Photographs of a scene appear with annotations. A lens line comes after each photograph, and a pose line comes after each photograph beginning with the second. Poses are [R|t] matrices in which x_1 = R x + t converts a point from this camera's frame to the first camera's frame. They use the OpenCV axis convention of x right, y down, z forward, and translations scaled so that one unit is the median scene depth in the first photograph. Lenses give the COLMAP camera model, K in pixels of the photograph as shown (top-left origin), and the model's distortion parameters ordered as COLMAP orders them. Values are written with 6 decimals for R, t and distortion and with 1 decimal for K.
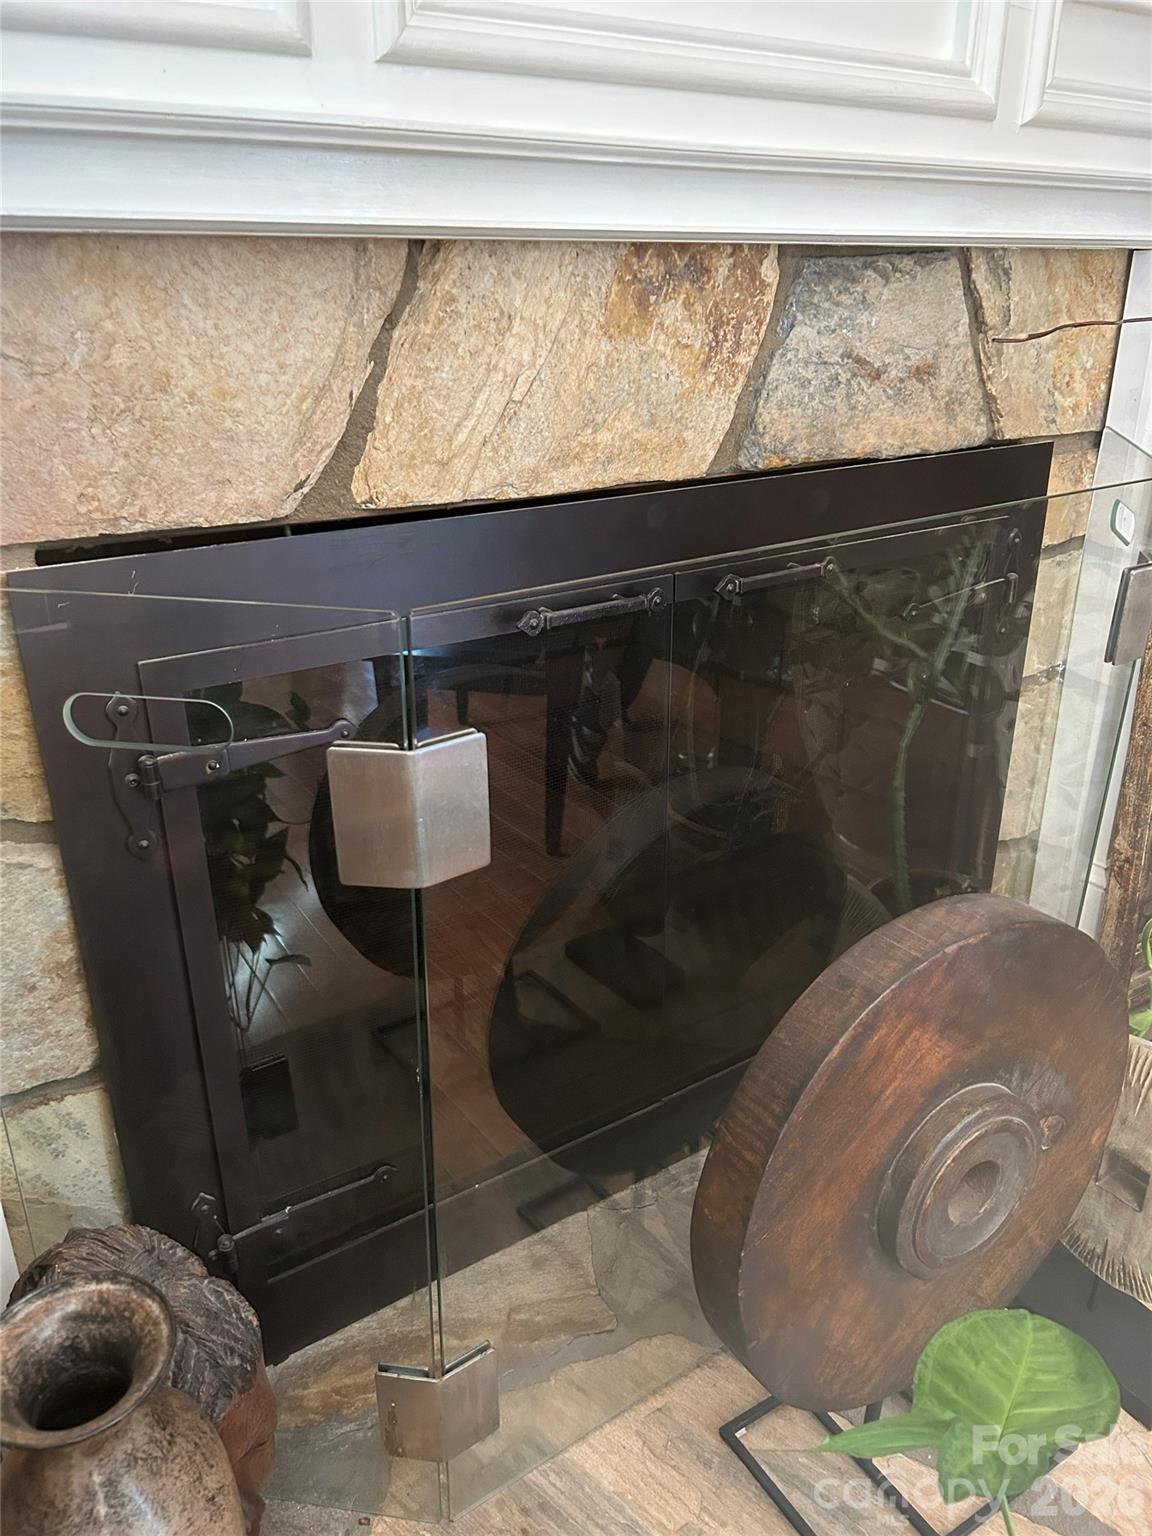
lens RADIAL K [[1149.0, 0, 576.0], [0, 1149.0, 768.0], [0, 0, 1]] dist [0.005274, -0.008188]
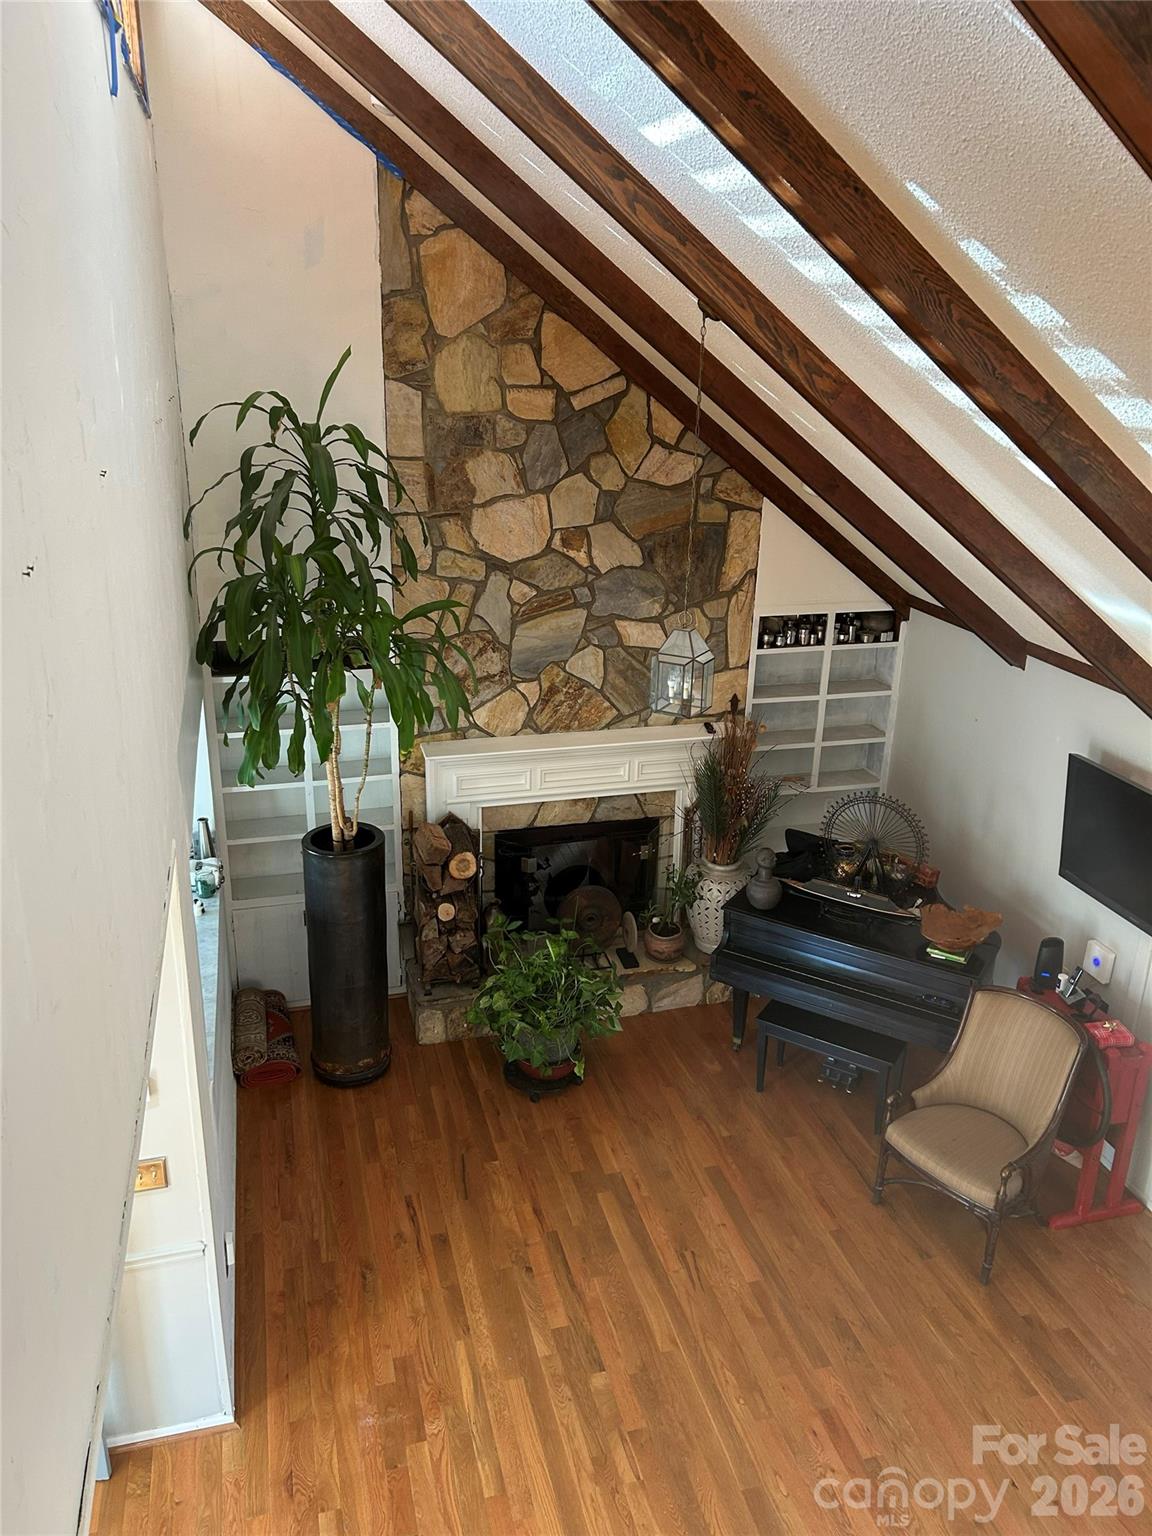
lens RADIAL K [[1149.0, 0, 576.0], [0, 1149.0, 768.0], [0, 0, 1]] dist [0.005274, -0.008188]
pose [[0.950508, 0.137965, -0.278388, 2.127526], [-0.147007, 0.989065, -0.011766, -0.529086], [0.273721, 0.052109, 0.960397, -6.273601]]
